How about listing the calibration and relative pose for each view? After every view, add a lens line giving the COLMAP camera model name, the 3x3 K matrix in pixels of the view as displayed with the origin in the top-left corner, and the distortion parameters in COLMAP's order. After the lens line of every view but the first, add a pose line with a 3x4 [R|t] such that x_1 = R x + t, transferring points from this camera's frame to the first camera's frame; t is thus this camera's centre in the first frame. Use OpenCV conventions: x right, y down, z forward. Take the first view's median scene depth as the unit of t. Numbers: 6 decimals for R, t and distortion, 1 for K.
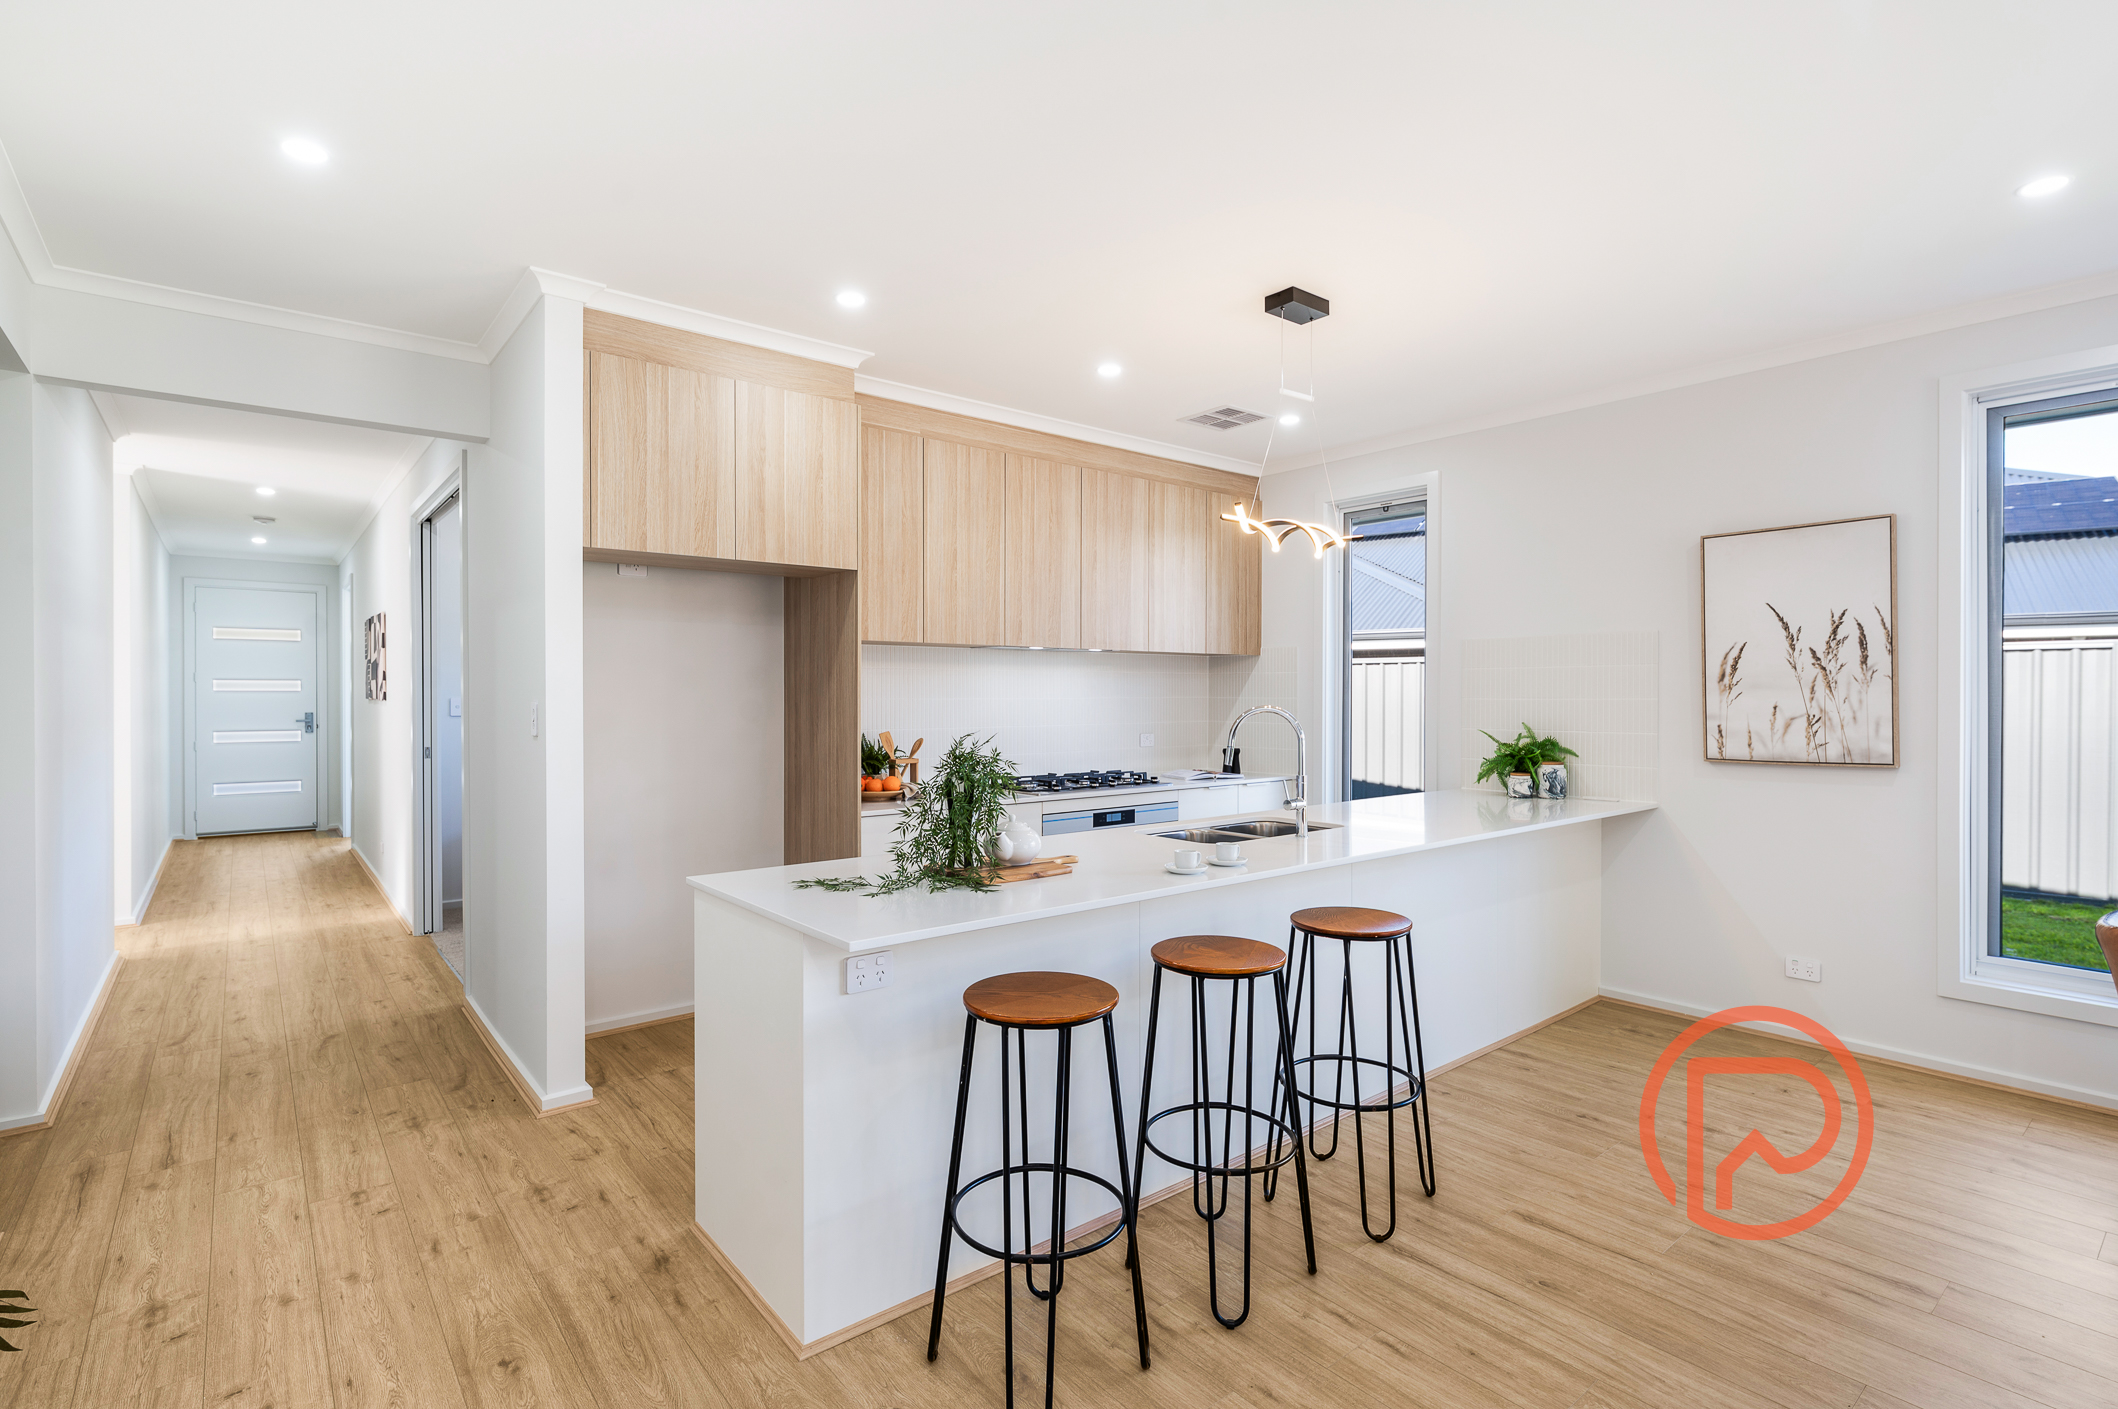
lens RADIAL K [[1015.1, 0, 1058.5], [0, 1015.1, 700.6], [0, 0, 1]] dist [-0.000413, -0.000005]
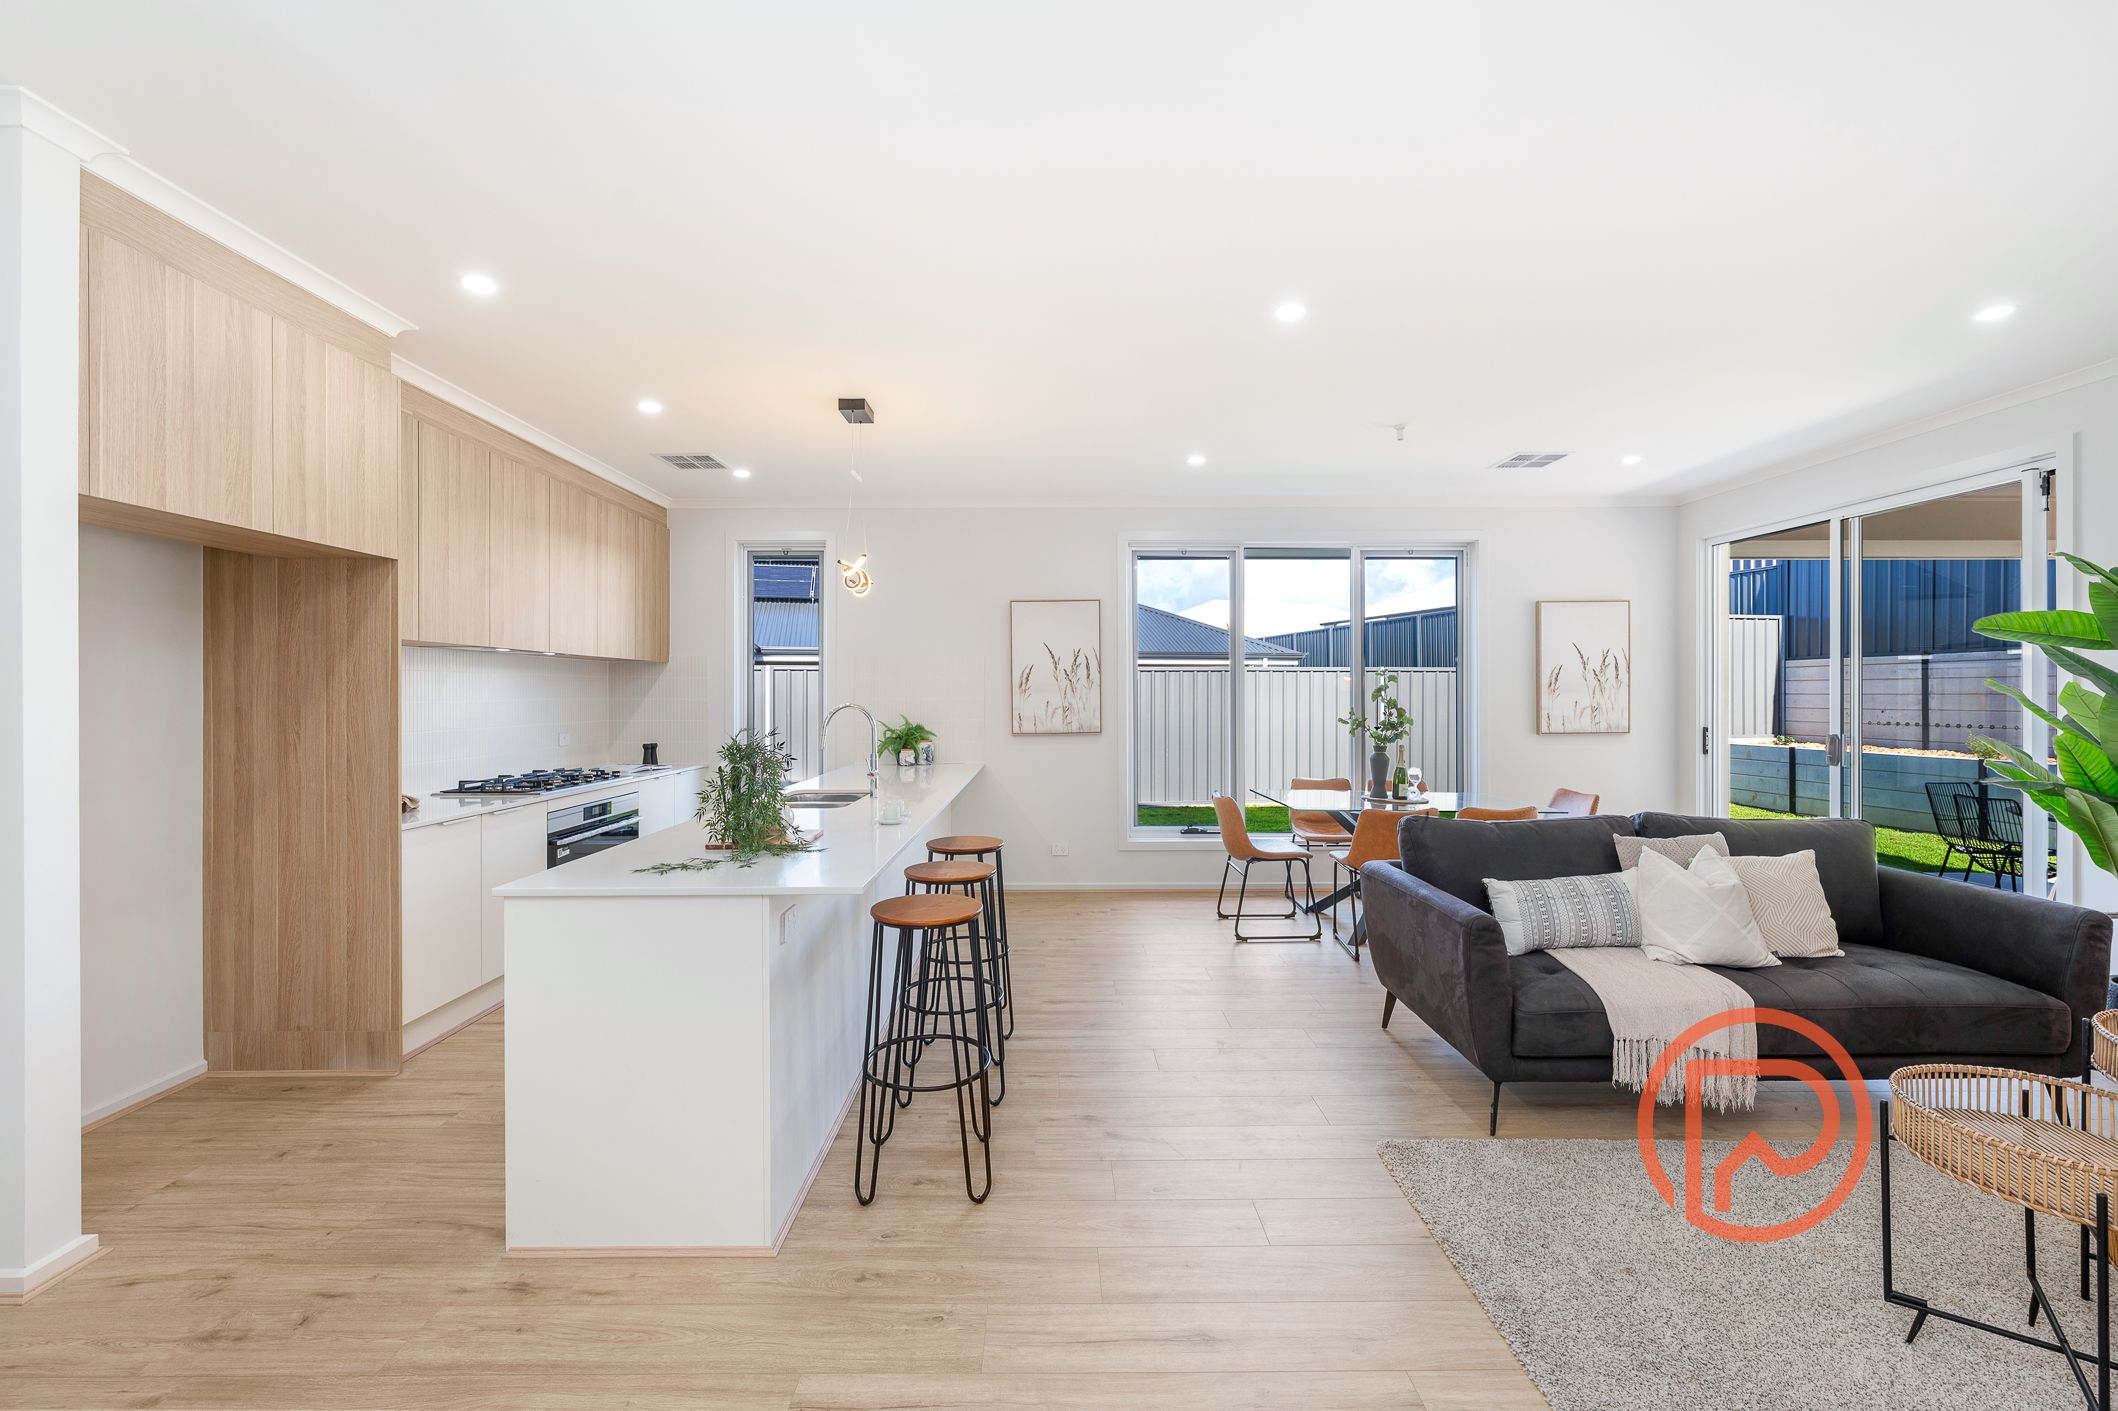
lens RADIAL K [[855.7, 0, 1065.0], [0, 855.7, 698.7], [0, 0, 1]] dist [-0.001702, 0.000088]
pose [[0.624208, -0.004406, 0.781246, -0.433119], [0.006478, 0.999979, 0.000464, -0.000406], [-0.781231, 0.004772, 0.624223, 0.057322]]
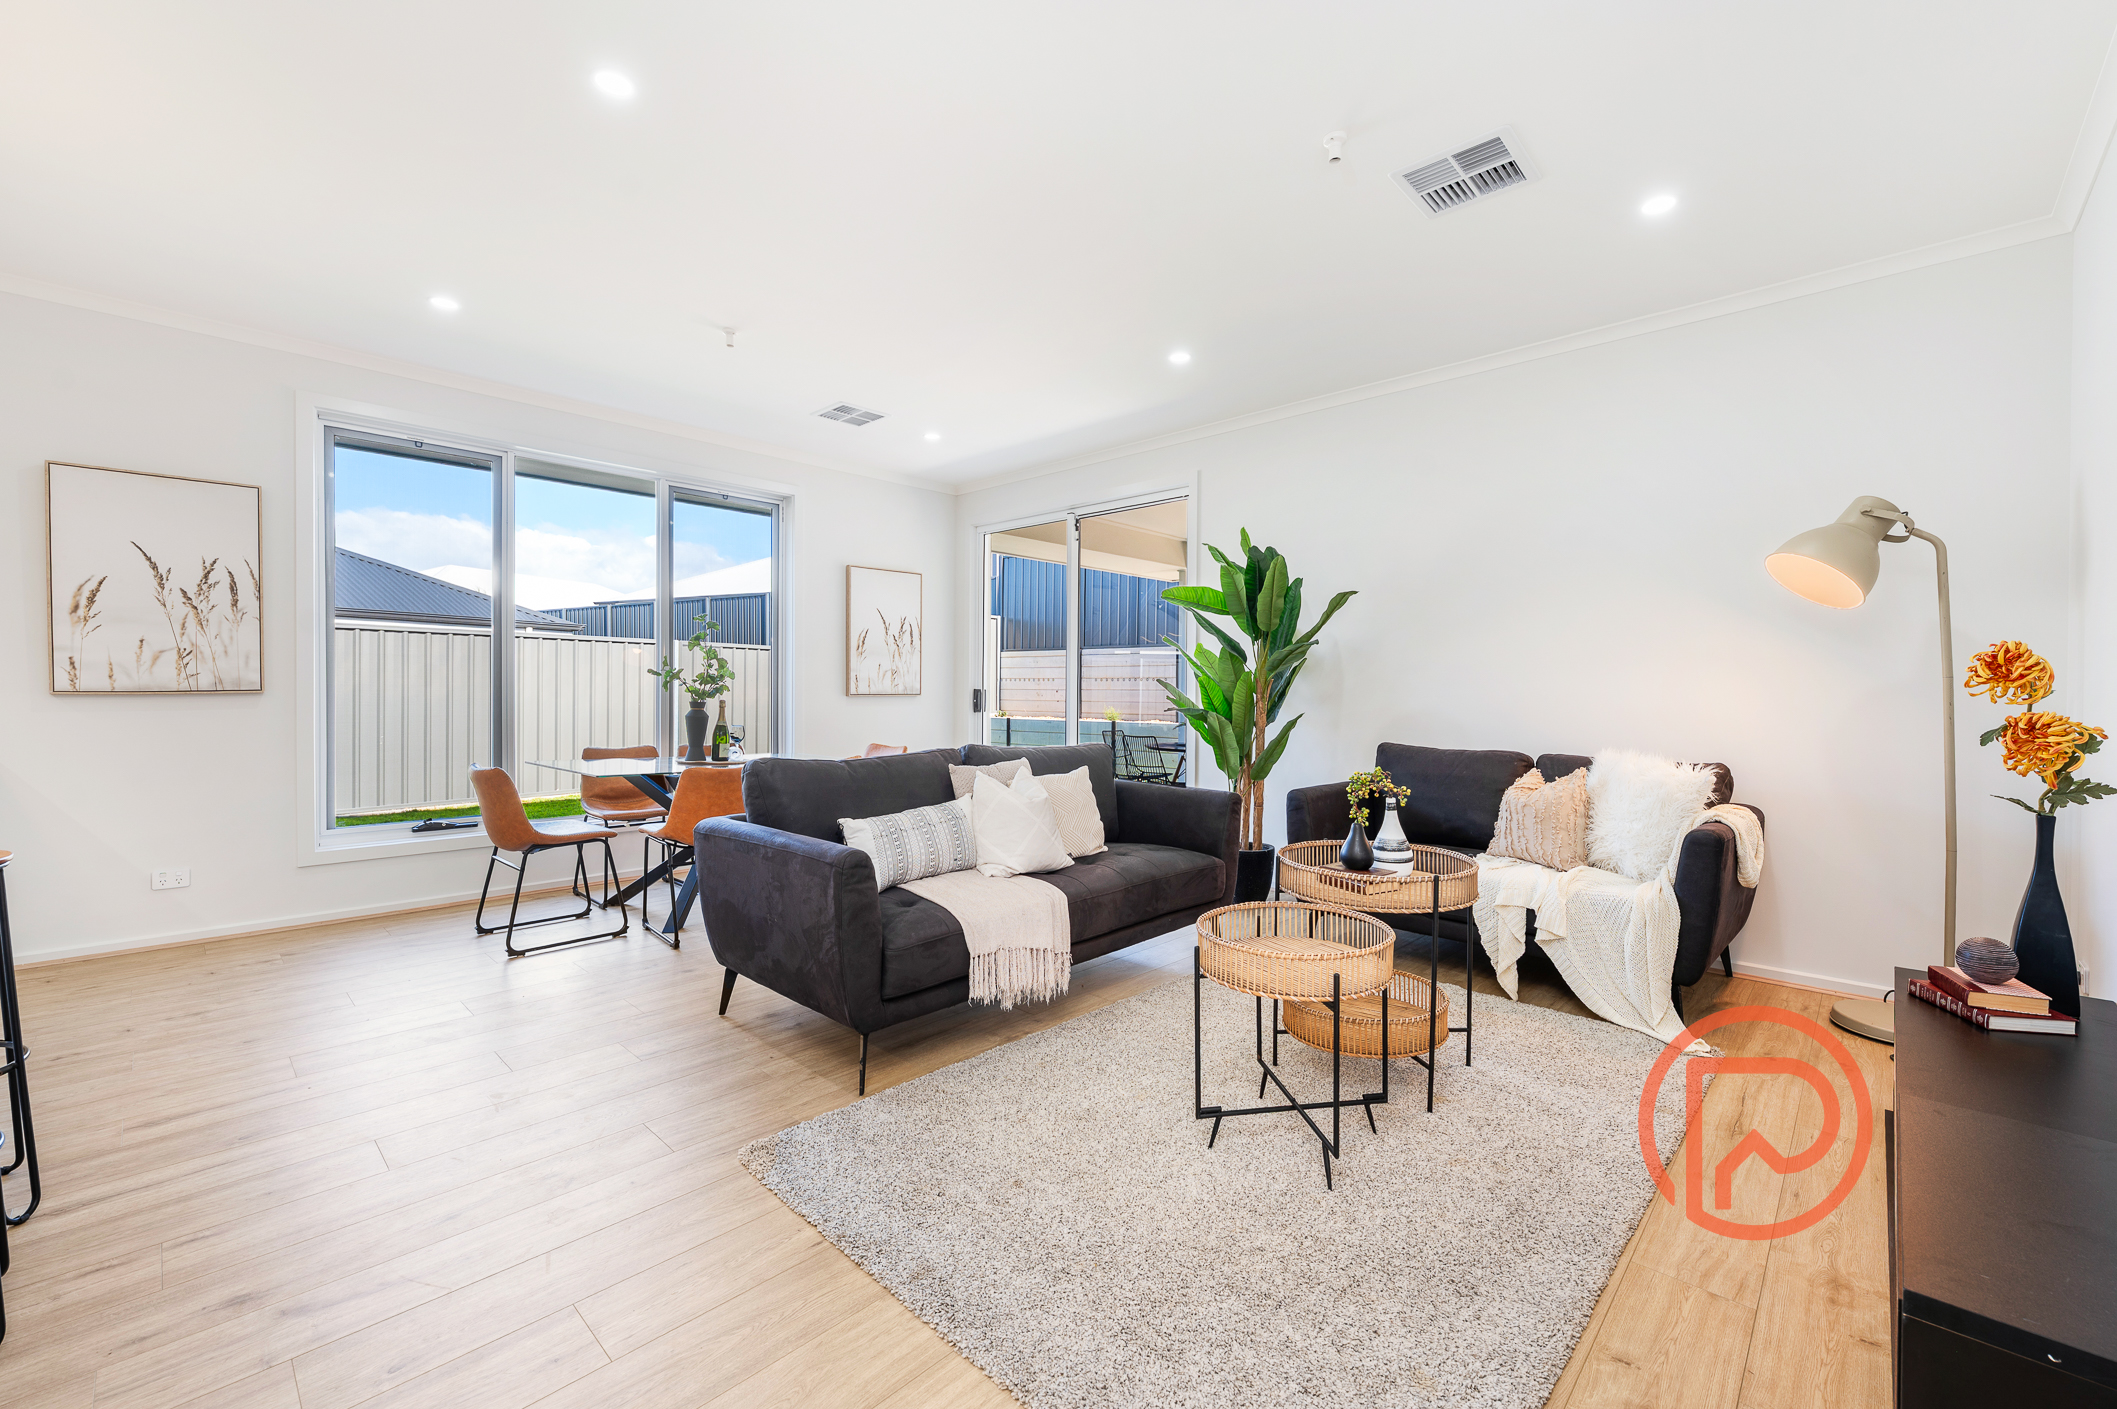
lens RADIAL K [[853.2, 0, 1069.3], [0, 853.2, 698.4], [0, 0, 1]] dist [-0.001868, -0.000238]
pose [[-0.128463, -0.008520, 0.991678, -0.311966], [0.000724, 0.999962, 0.008685, 0.061256], [-0.991714, 0.001834, -0.128452, 0.149703]]
